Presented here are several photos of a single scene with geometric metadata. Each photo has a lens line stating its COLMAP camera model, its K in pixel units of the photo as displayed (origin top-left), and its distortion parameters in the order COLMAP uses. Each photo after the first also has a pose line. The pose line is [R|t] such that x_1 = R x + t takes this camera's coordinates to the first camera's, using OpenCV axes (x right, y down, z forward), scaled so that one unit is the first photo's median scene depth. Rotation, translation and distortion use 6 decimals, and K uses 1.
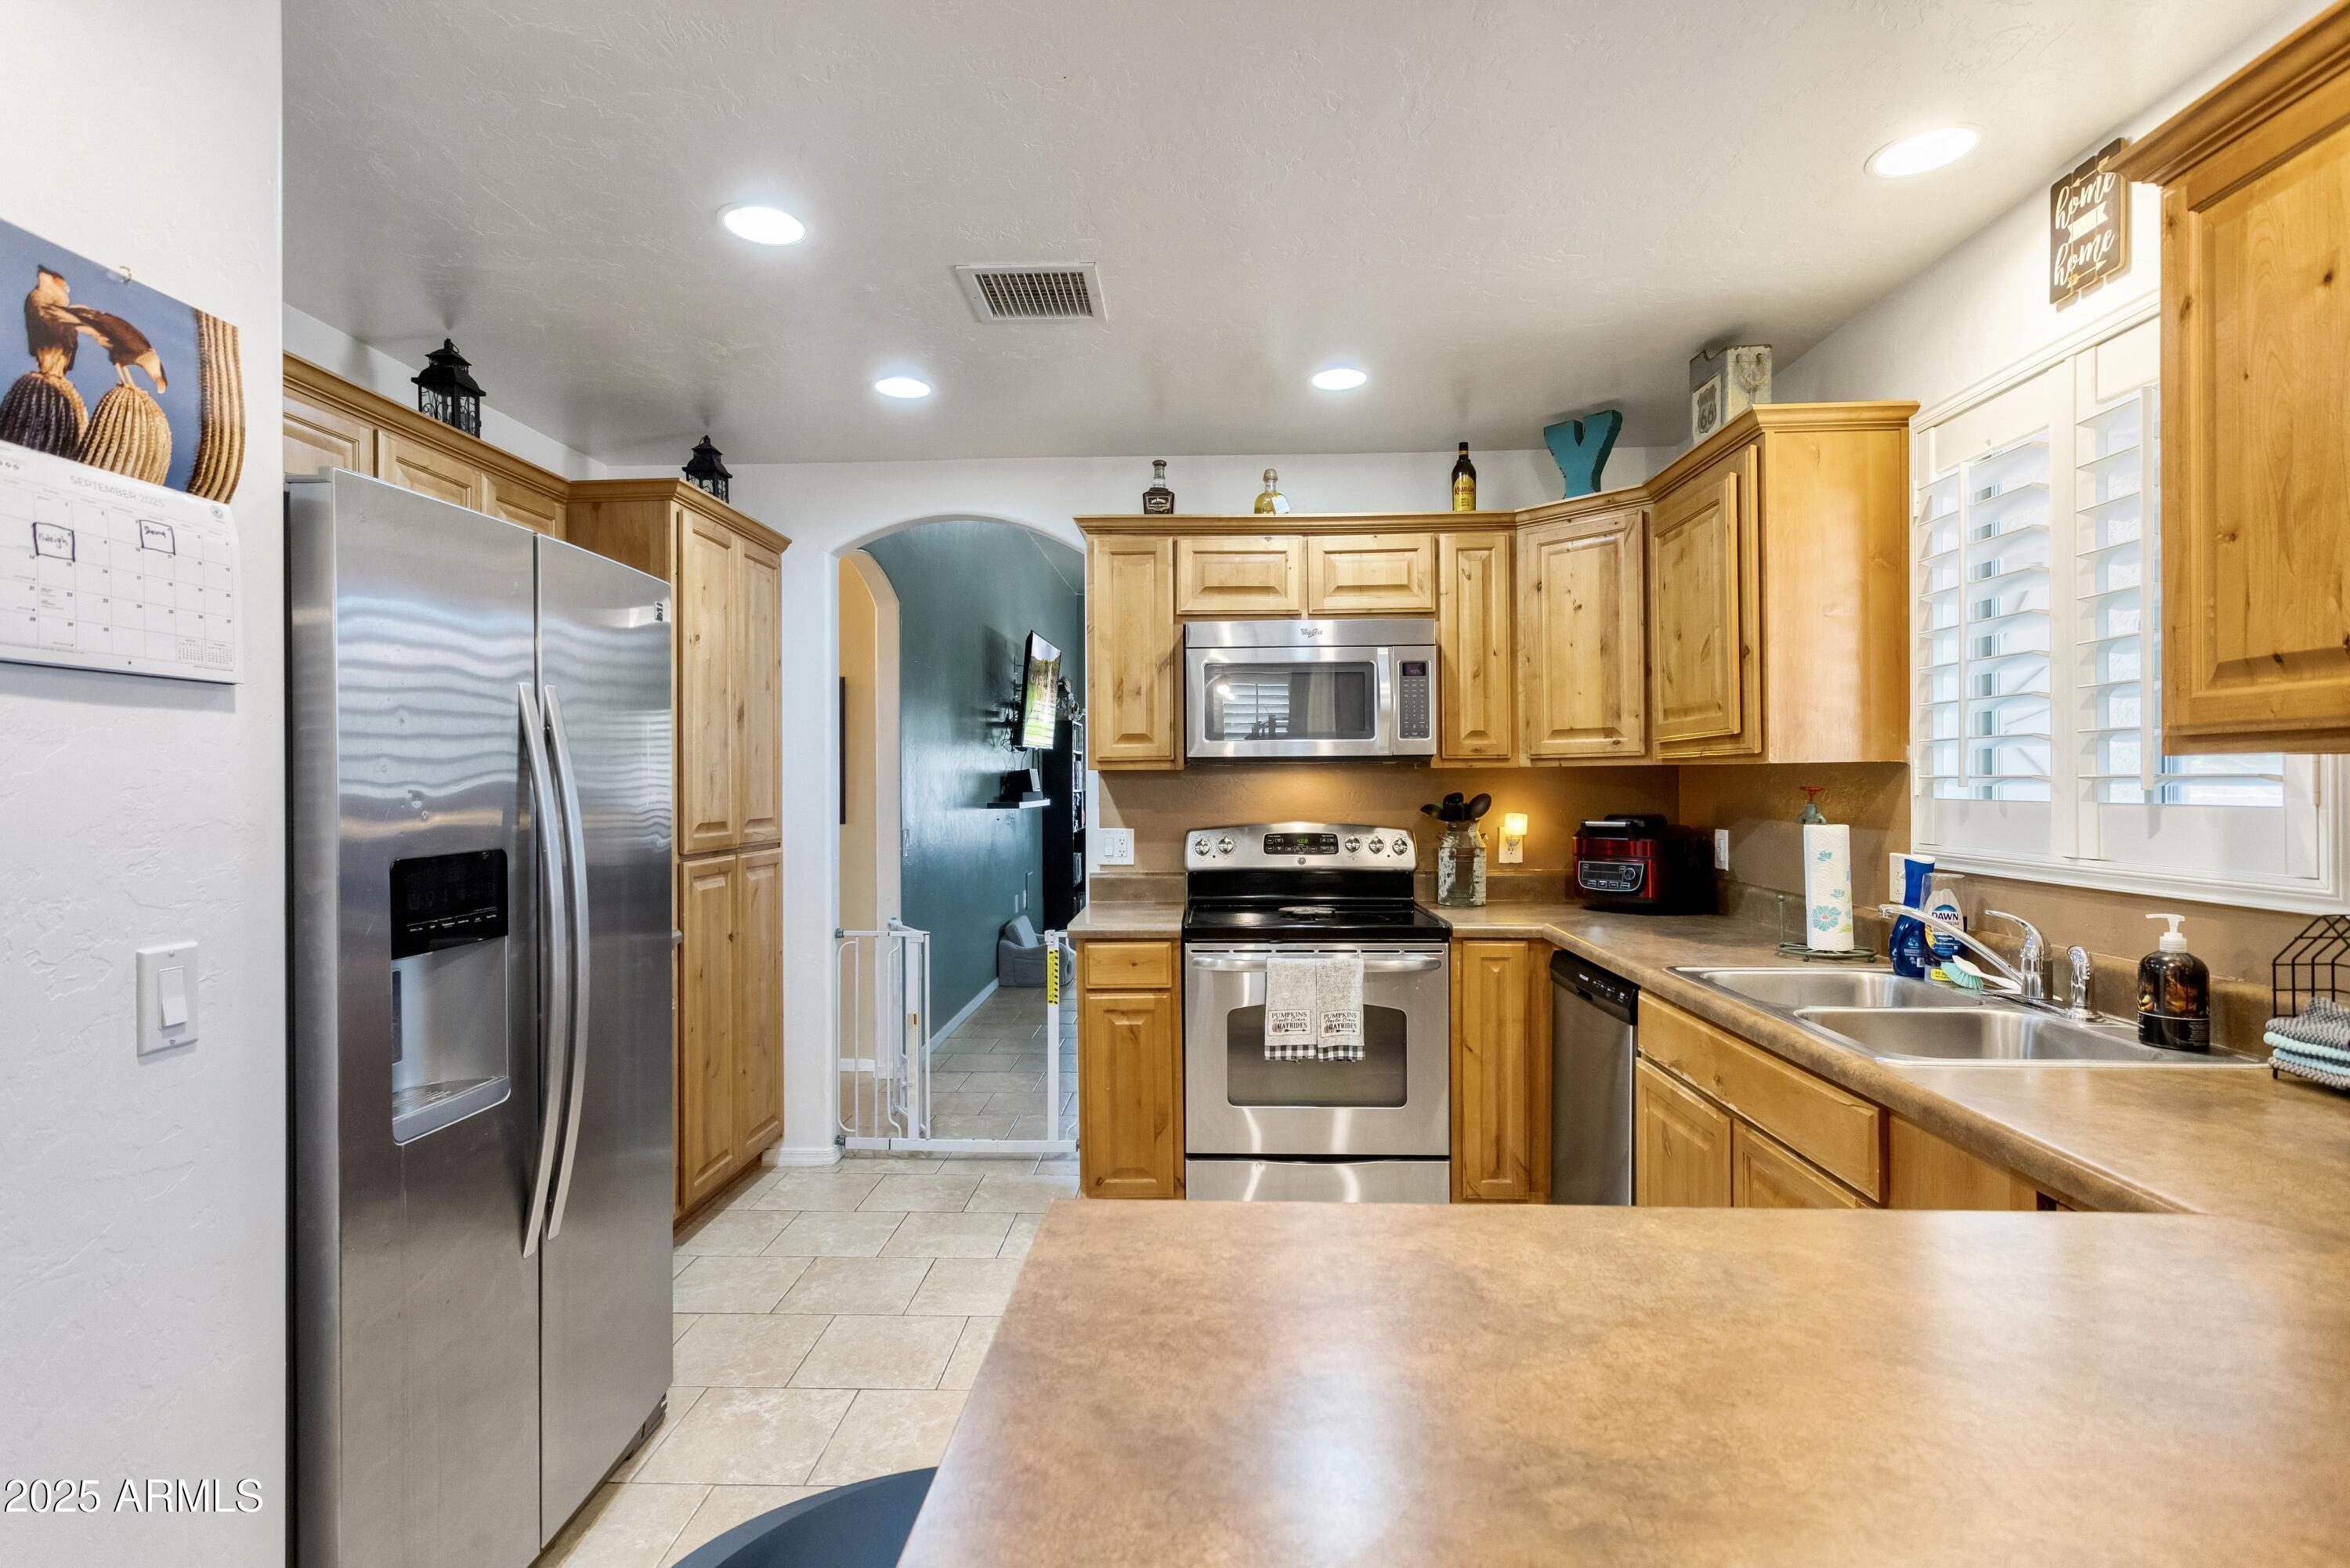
lens RADIAL K [[1142.5, 0, 1175.0], [0, 1142.5, 784.0], [0, 0, 1]] dist [-0.001479, 0.000093]
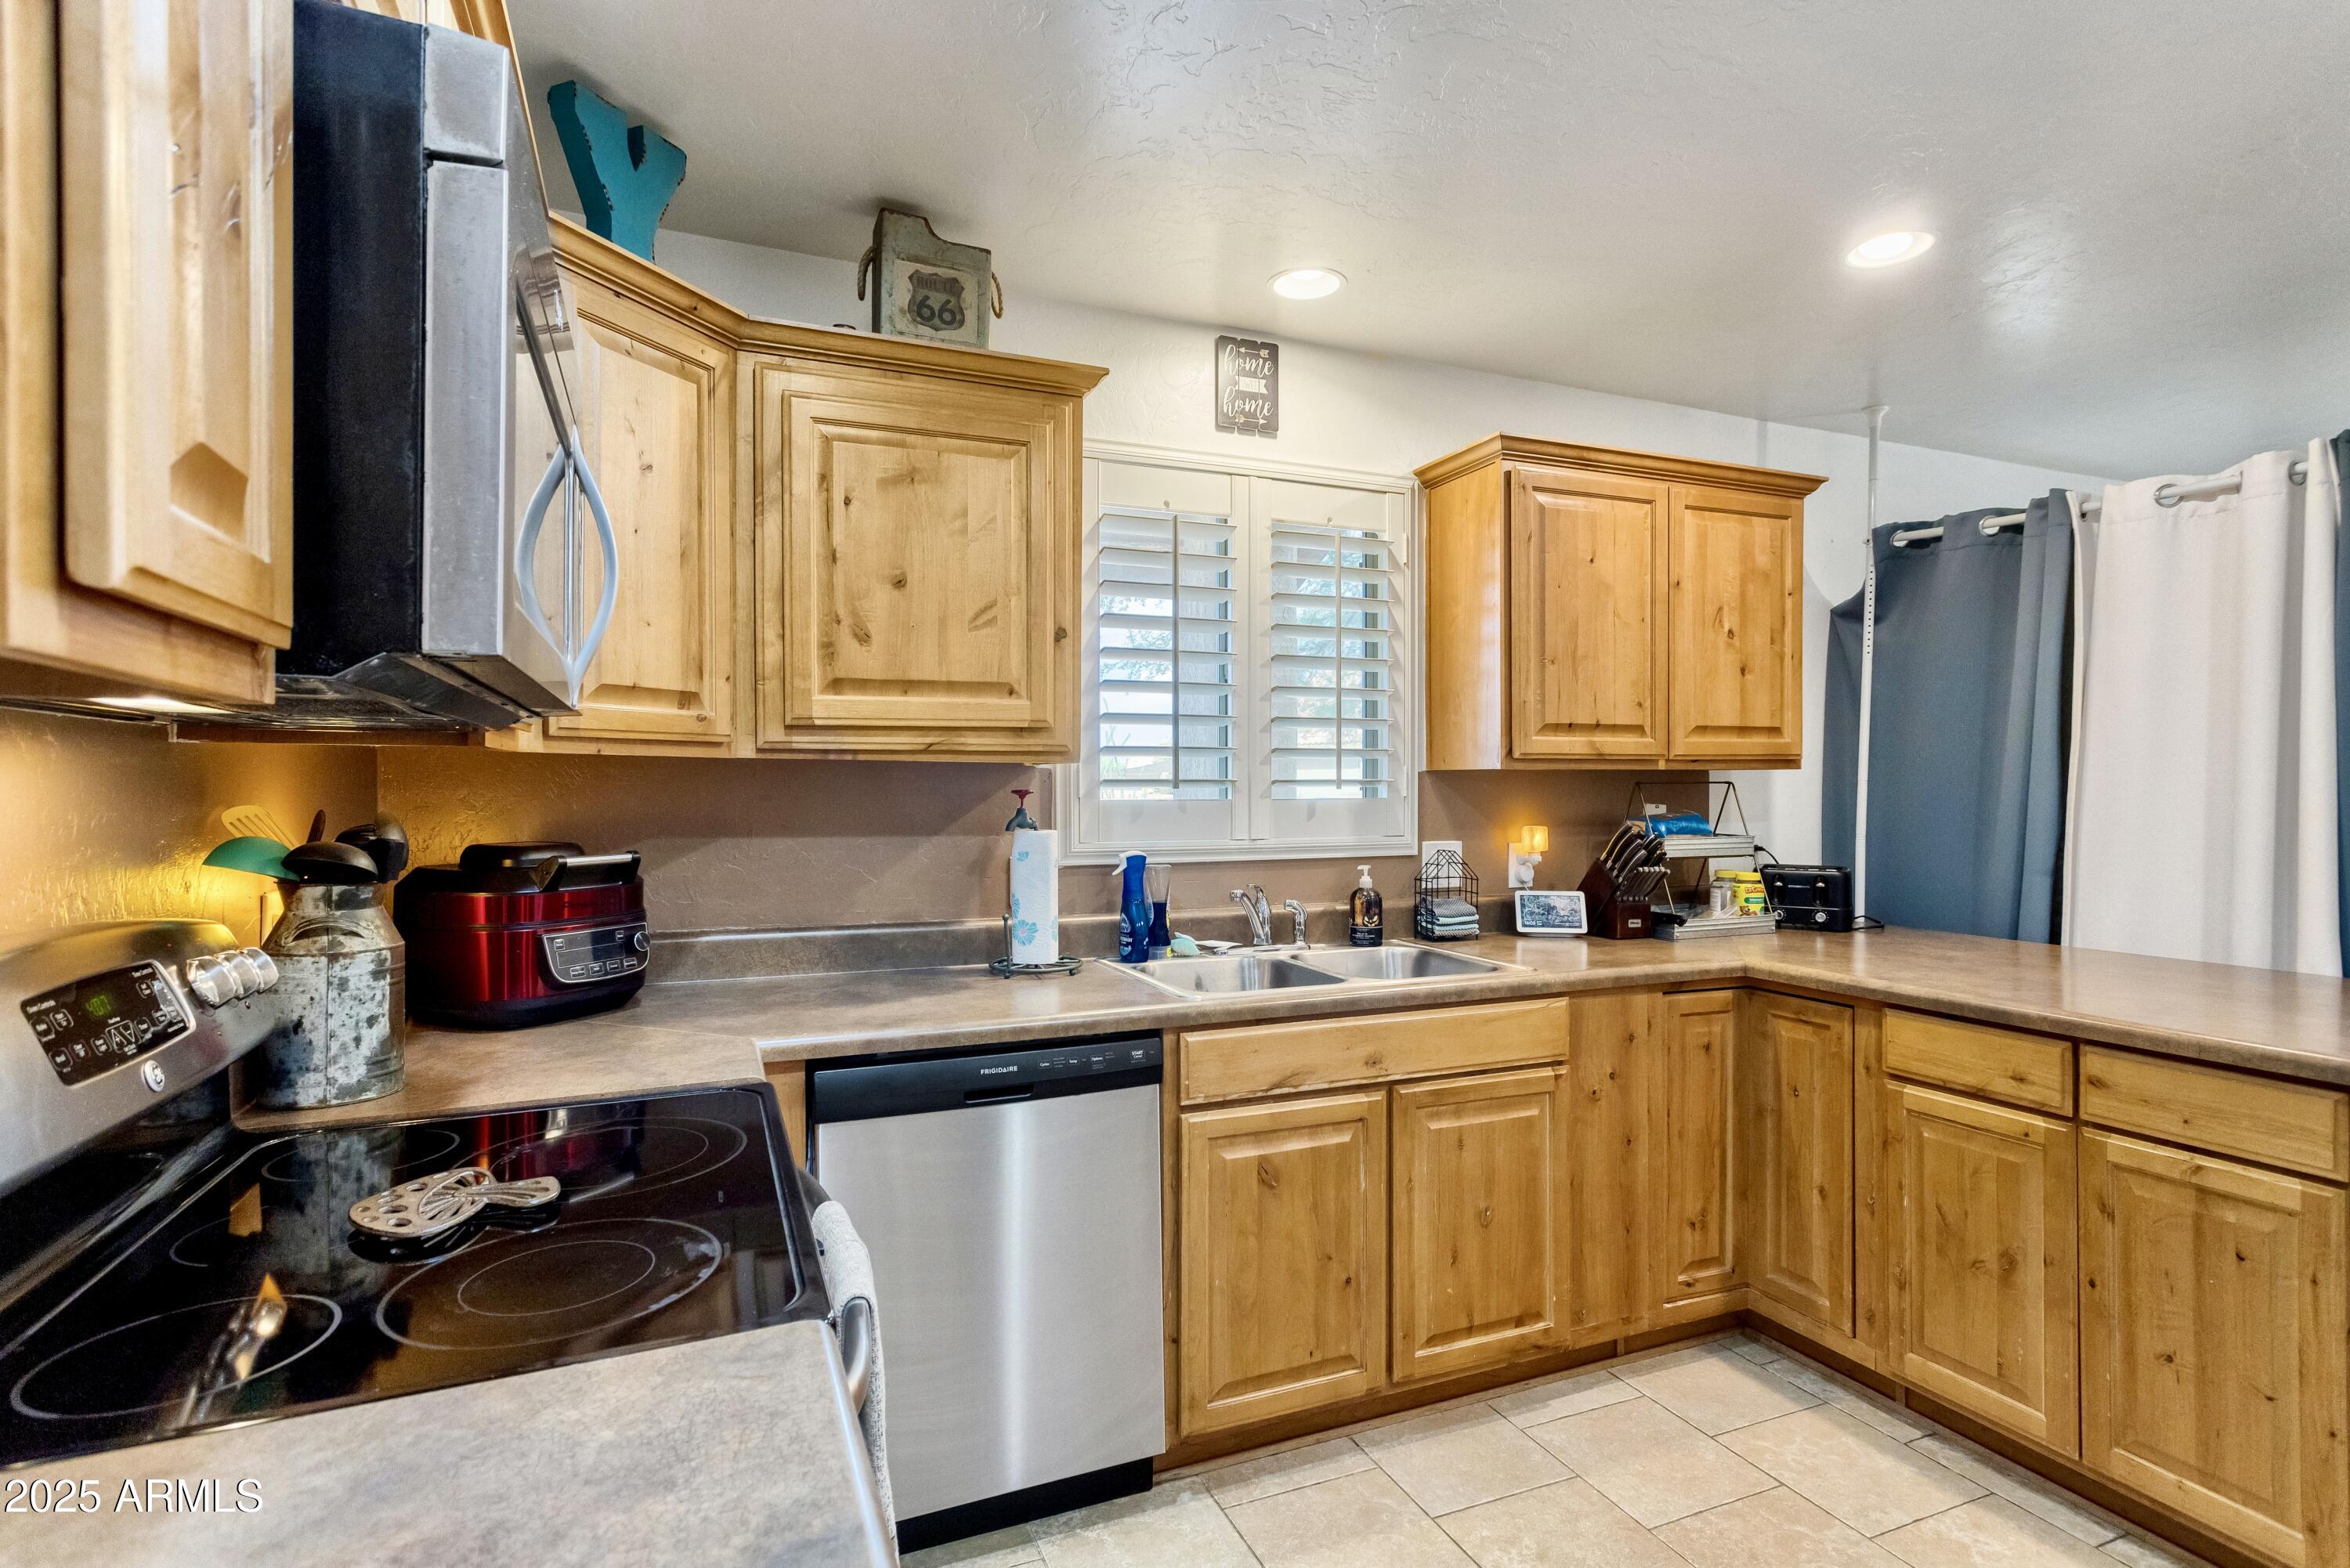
lens RADIAL K [[1142.5, 0, 1175.0], [0, 1142.5, 784.0], [0, 0, 1]] dist [-0.001479, 0.000093]
pose [[-0.425447, 0.006689, 0.904959, -0.424608], [0.005230, 0.999974, -0.004932, 0.003908], [-0.904968, 0.002634, -0.425471, 1.681694]]
